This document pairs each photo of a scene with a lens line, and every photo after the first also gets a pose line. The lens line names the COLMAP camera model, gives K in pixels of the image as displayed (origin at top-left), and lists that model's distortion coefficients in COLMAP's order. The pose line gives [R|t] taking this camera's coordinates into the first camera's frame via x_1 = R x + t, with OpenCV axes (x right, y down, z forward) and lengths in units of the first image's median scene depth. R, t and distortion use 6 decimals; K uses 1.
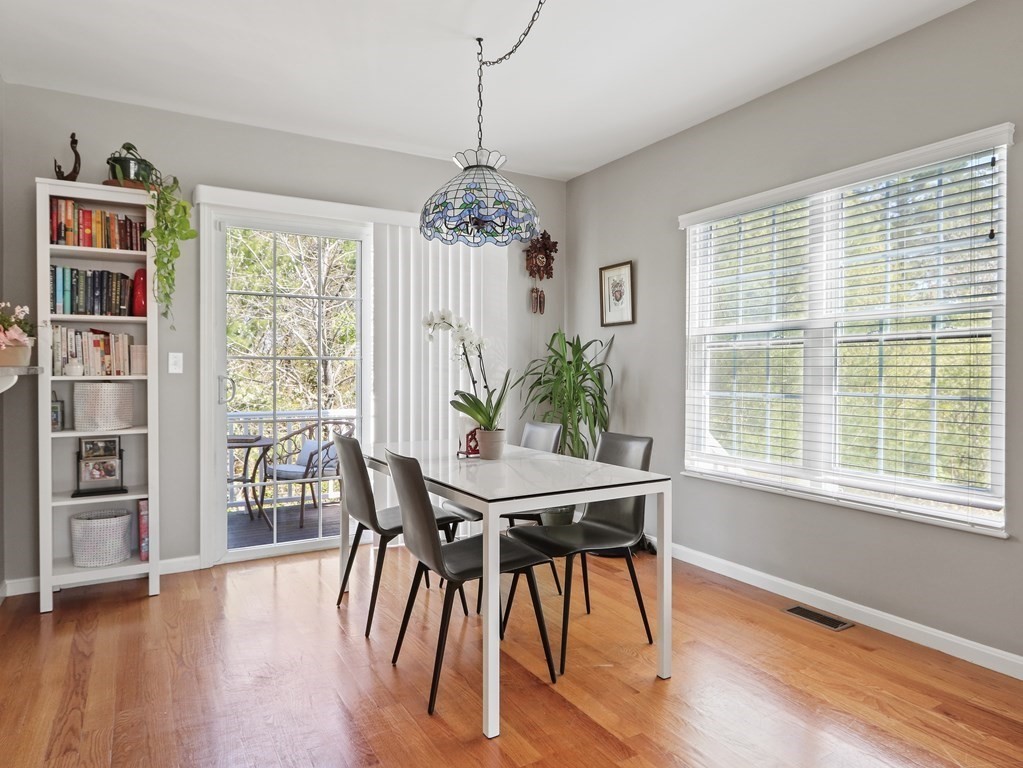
lens RADIAL K [[639.2, 0, 511.5], [0, 639.2, 384.0], [0, 0, 1]] dist [-0.006094, -0.002379]
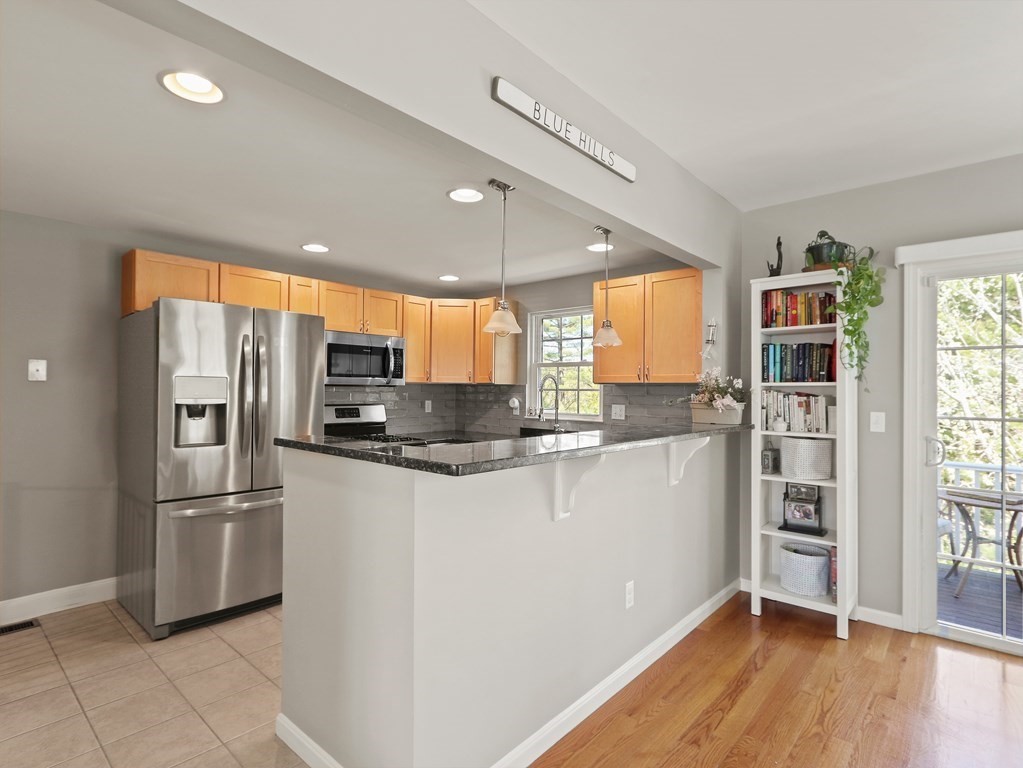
lens RADIAL K [[522.5, 0, 504.3], [0, 522.5, 388.7], [0, 0, 1]] dist [-0.003621, -0.000225]
pose [[0.307509, -0.003787, -0.951537, 0.108618], [-0.031413, 0.999407, -0.014129, -0.062971], [0.951026, 0.034236, 0.307208, 0.176227]]
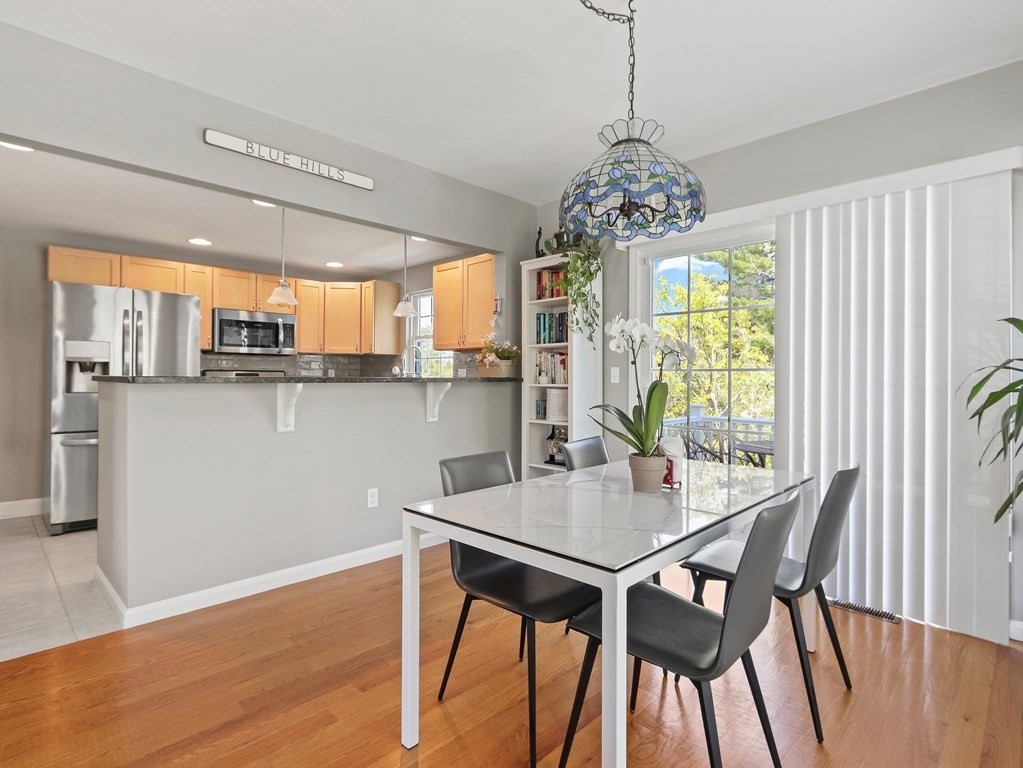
lens RADIAL K [[528.7, 0, 514.4], [0, 528.7, 380.2], [0, 0, 1]] dist [-0.005672, -0.000357]
pose [[0.259479, 0.000471, -0.965749, 0.510865], [-0.029194, 0.999547, -0.007356, -0.009856], [0.965307, 0.030102, 0.259375, 0.587956]]
